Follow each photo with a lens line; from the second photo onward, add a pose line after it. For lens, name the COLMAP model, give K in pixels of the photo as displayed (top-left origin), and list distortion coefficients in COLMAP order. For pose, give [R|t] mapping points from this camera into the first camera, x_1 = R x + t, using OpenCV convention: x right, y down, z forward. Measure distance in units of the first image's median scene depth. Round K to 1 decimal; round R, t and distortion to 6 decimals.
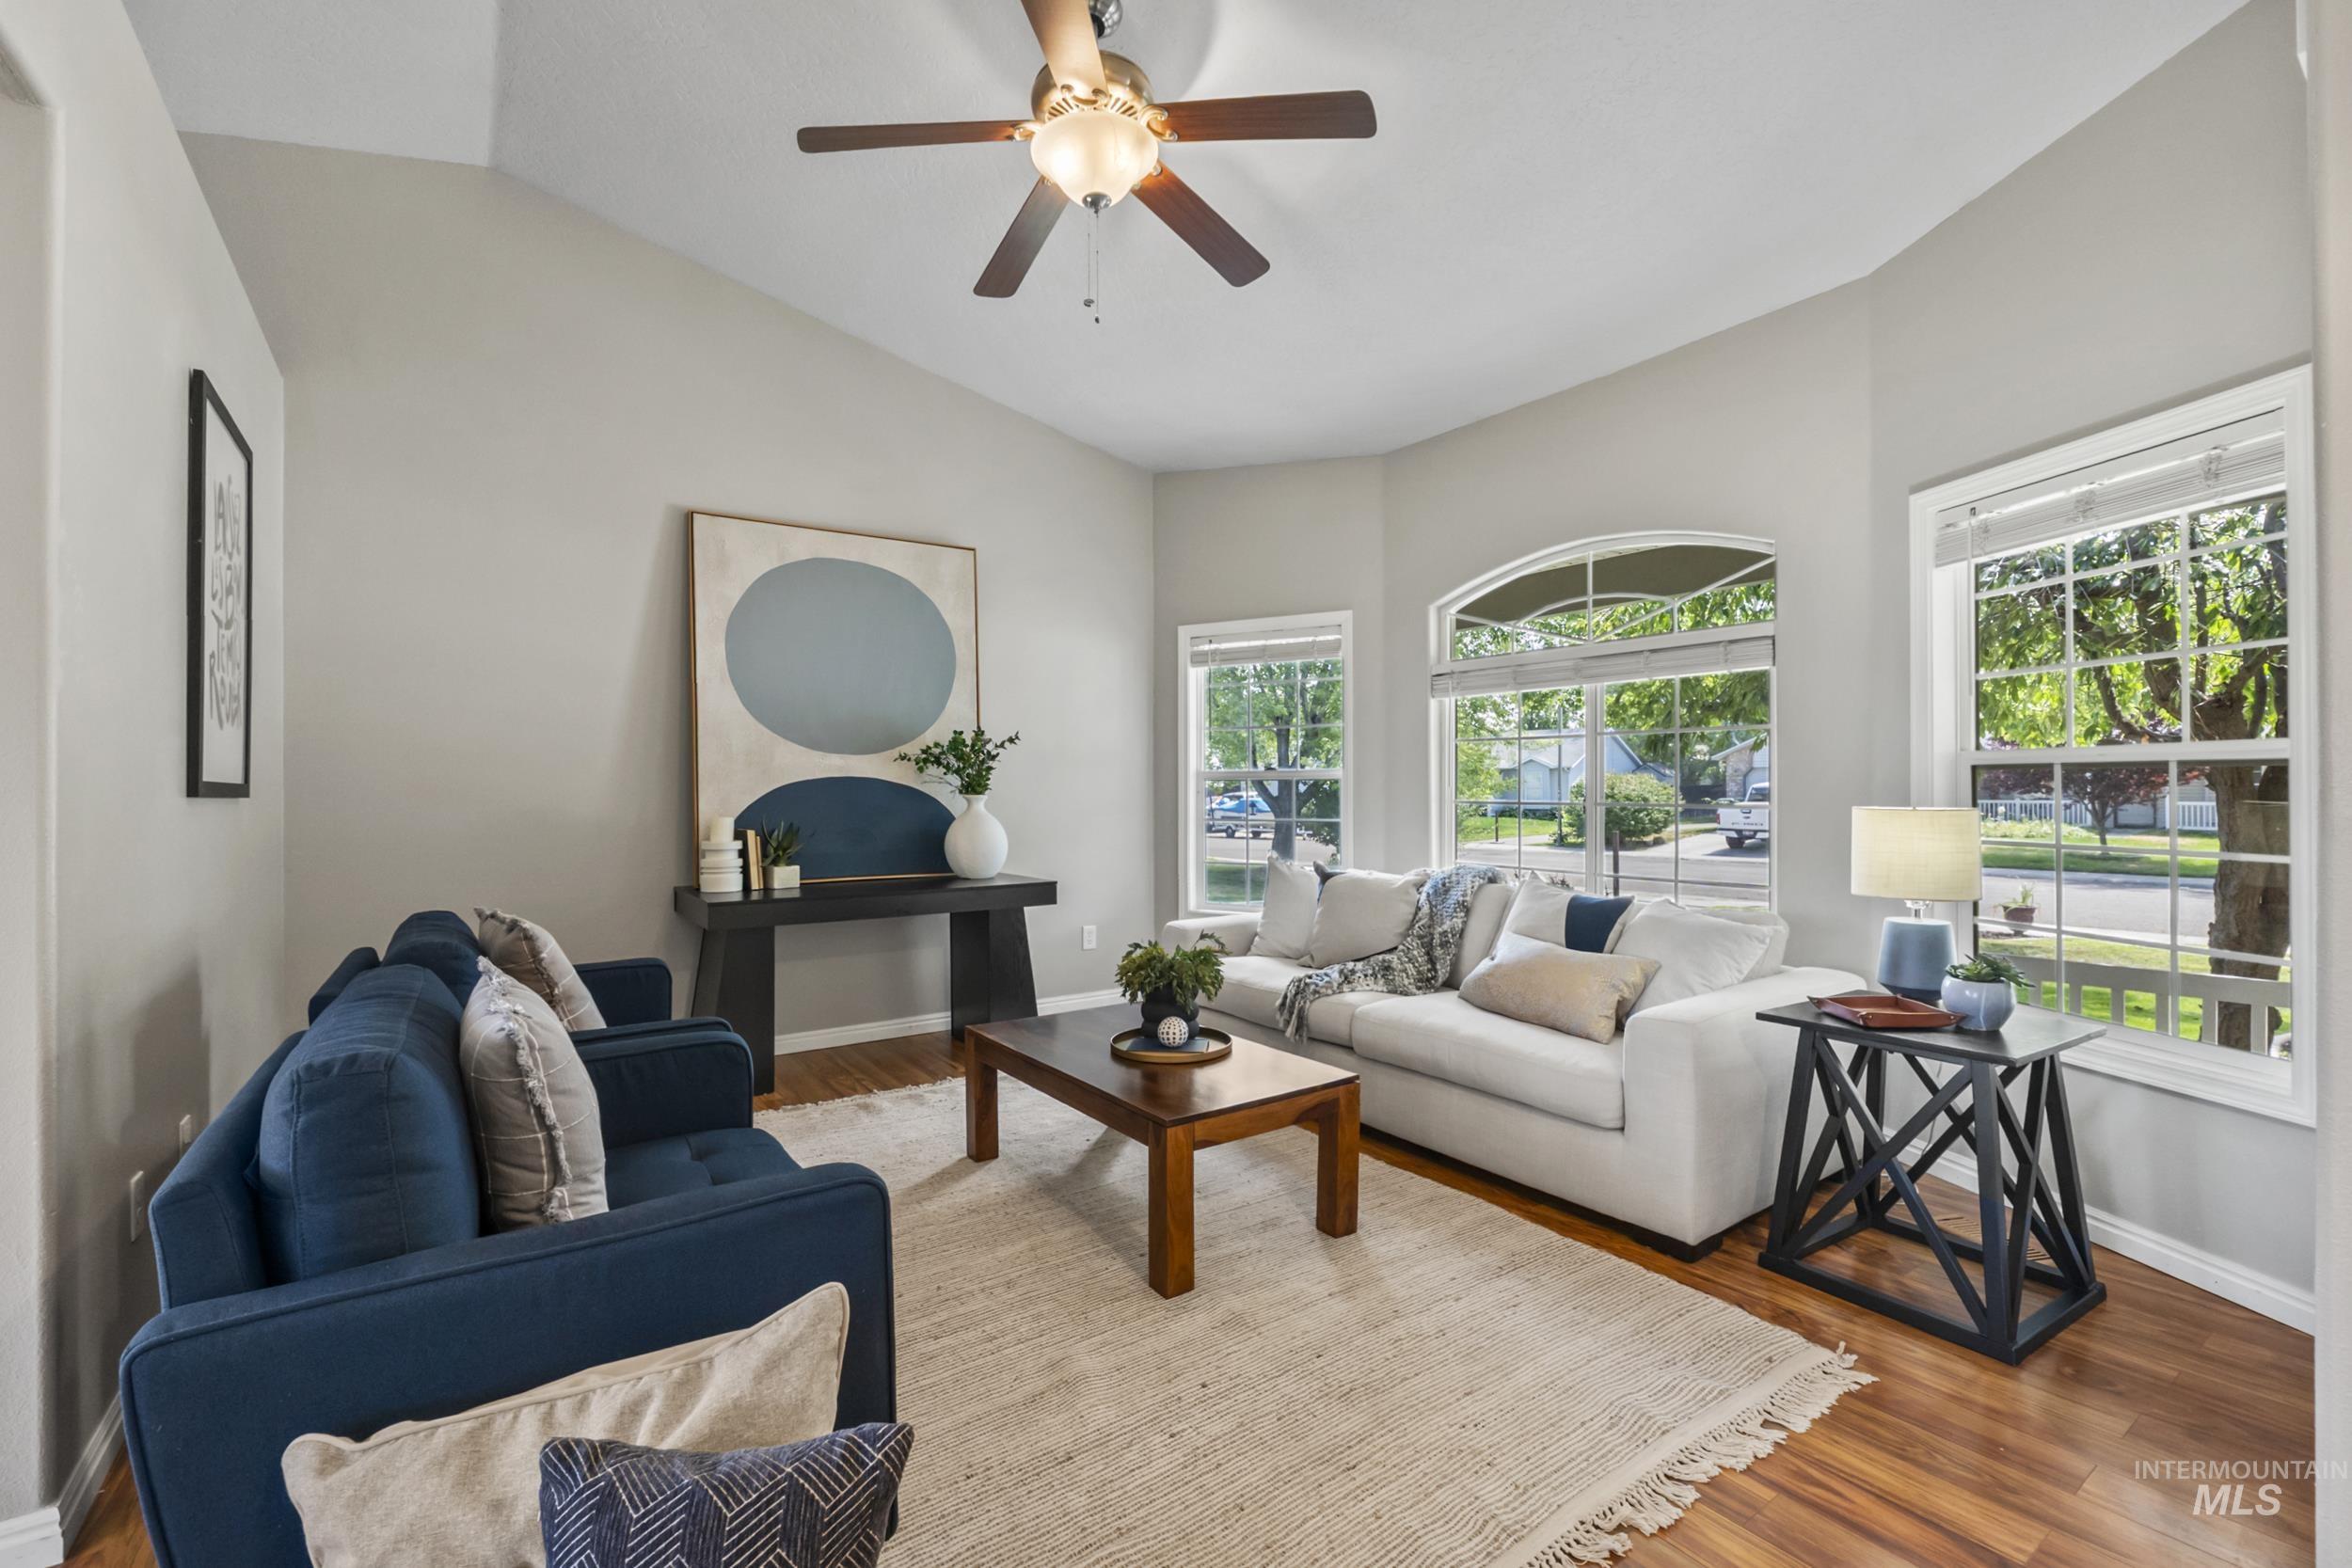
lens RADIAL K [[1001.7, 0, 1176.0], [0, 1001.7, 784.0], [0, 0, 1]] dist [-0.002669, -0.000356]
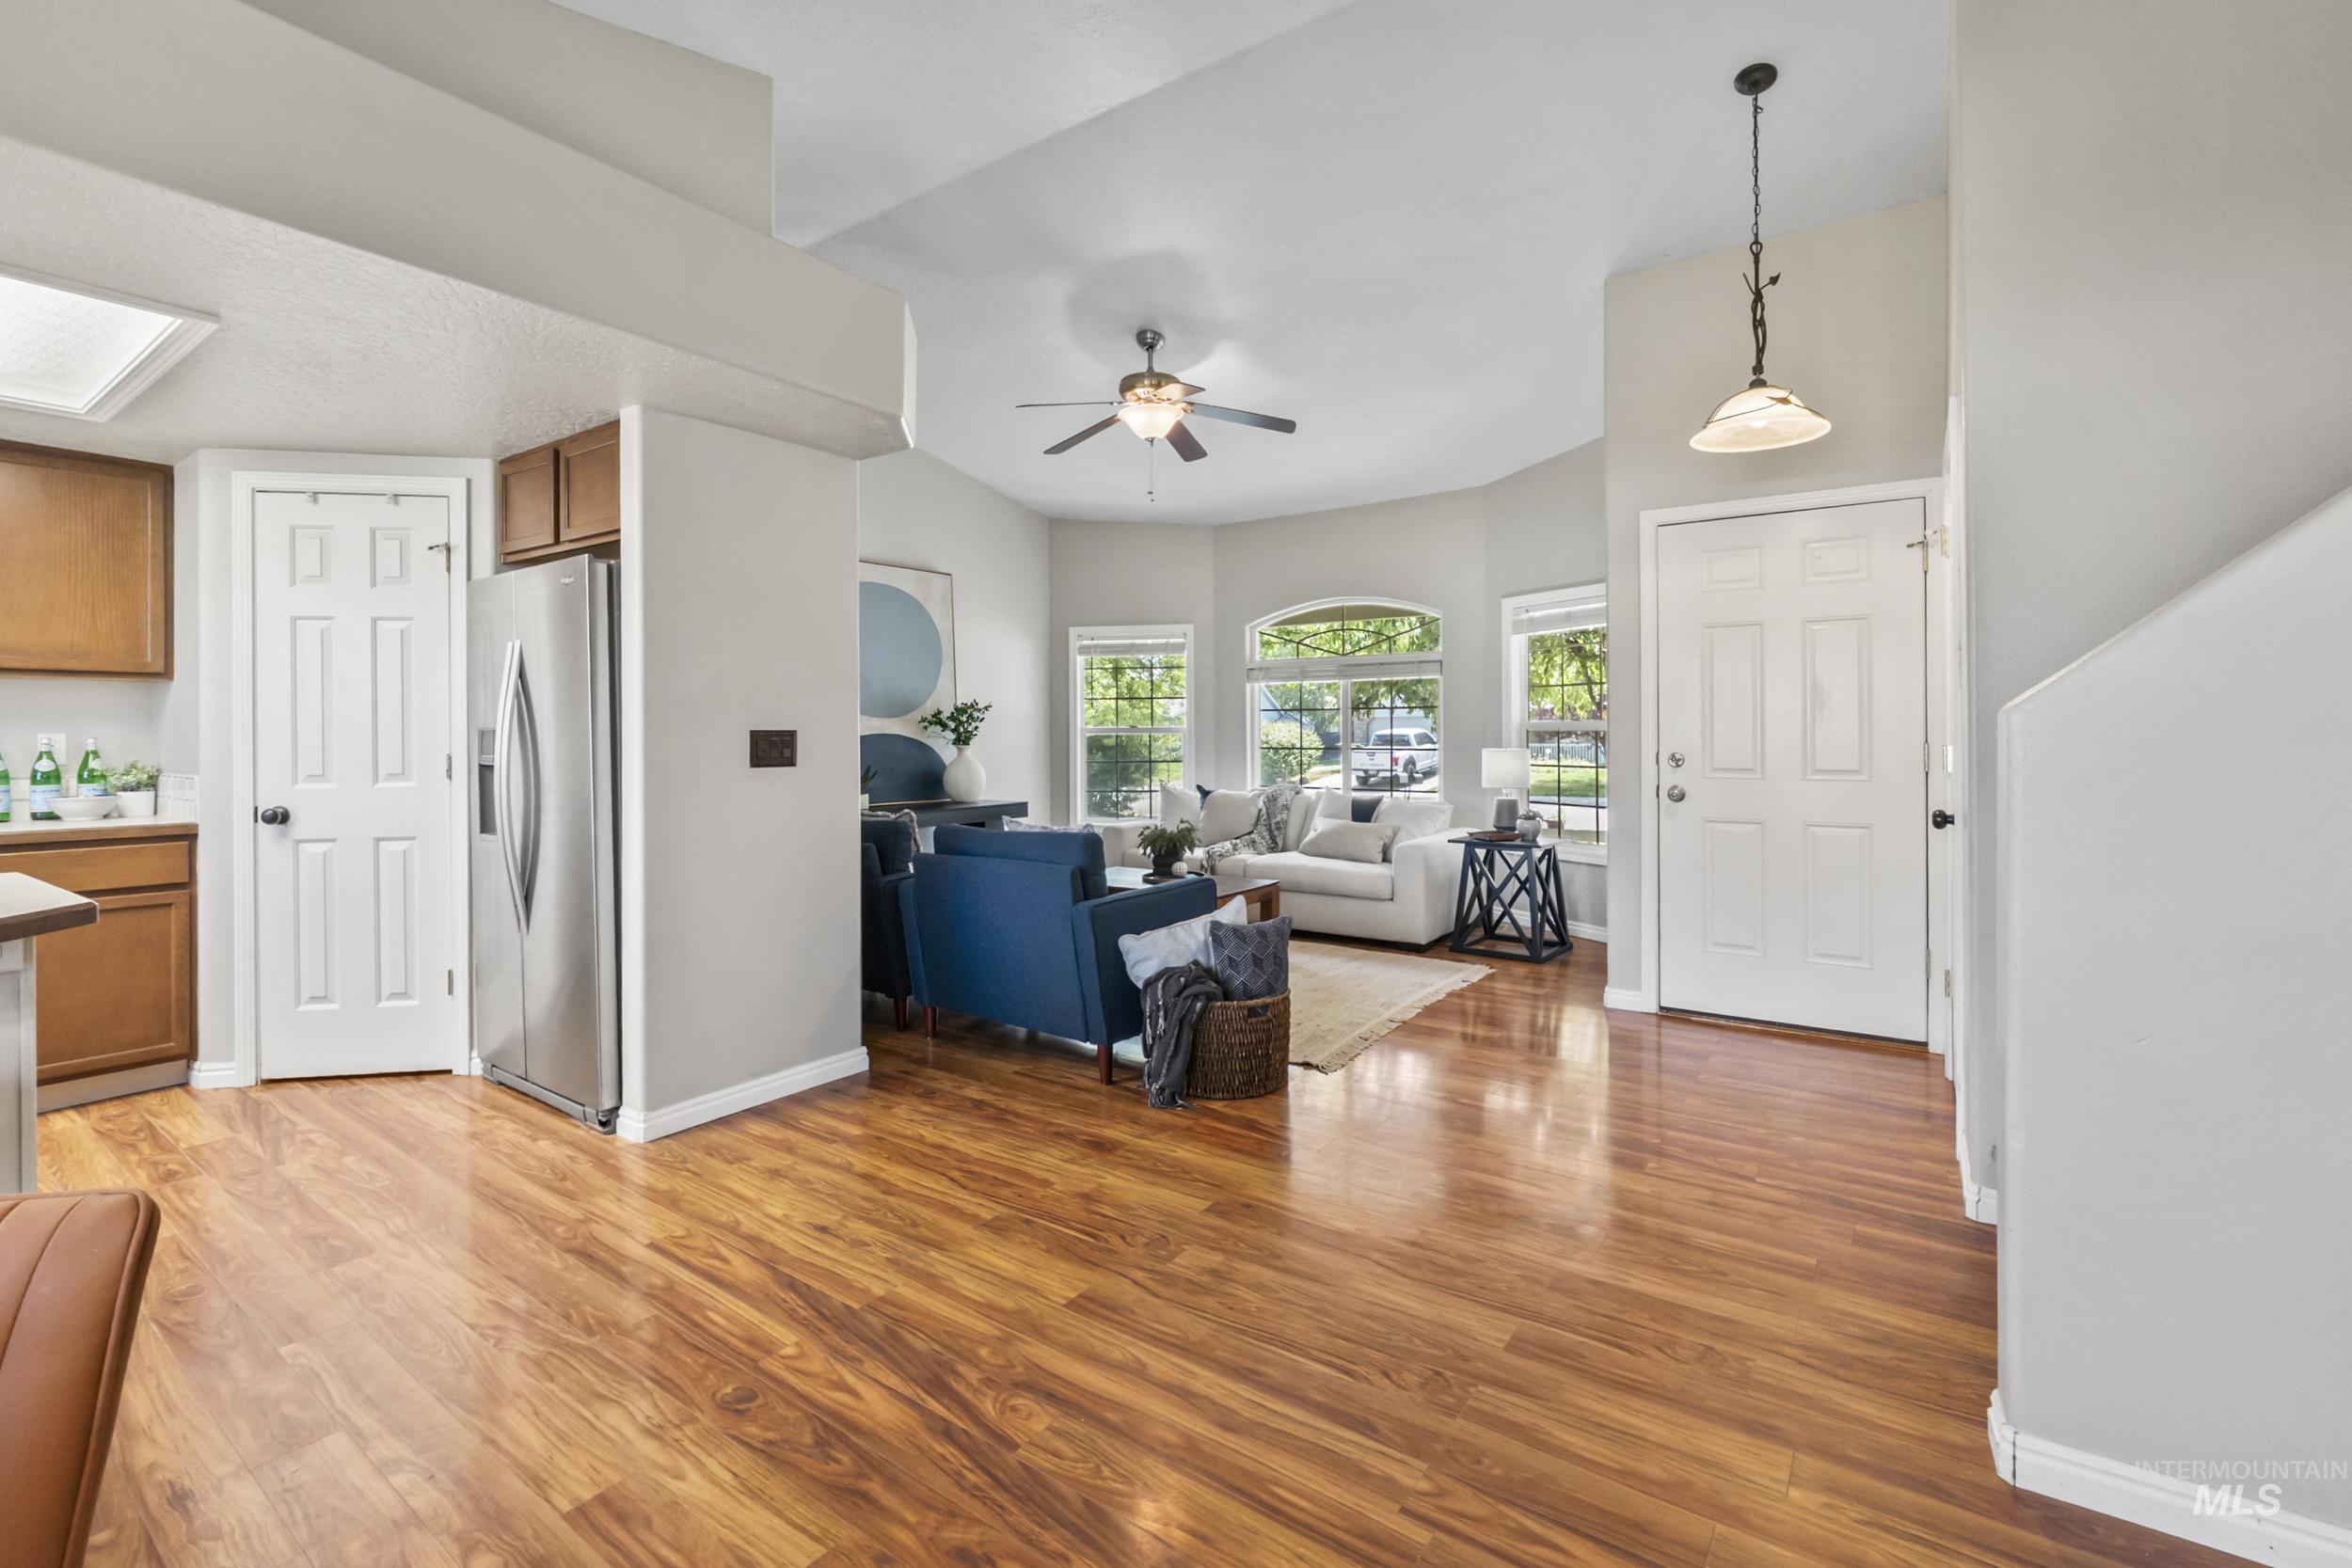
lens RADIAL K [[1026.8, 0, 1168.6], [0, 1026.8, 727.3], [0, 0, 1]] dist [-0.004668, -0.000304]
pose [[0.944394, -0.001356, 0.328813, -0.663353], [0.002510, 0.999992, -0.003085, -0.017149], [-0.328806, 0.003738, 0.944390, -0.839056]]
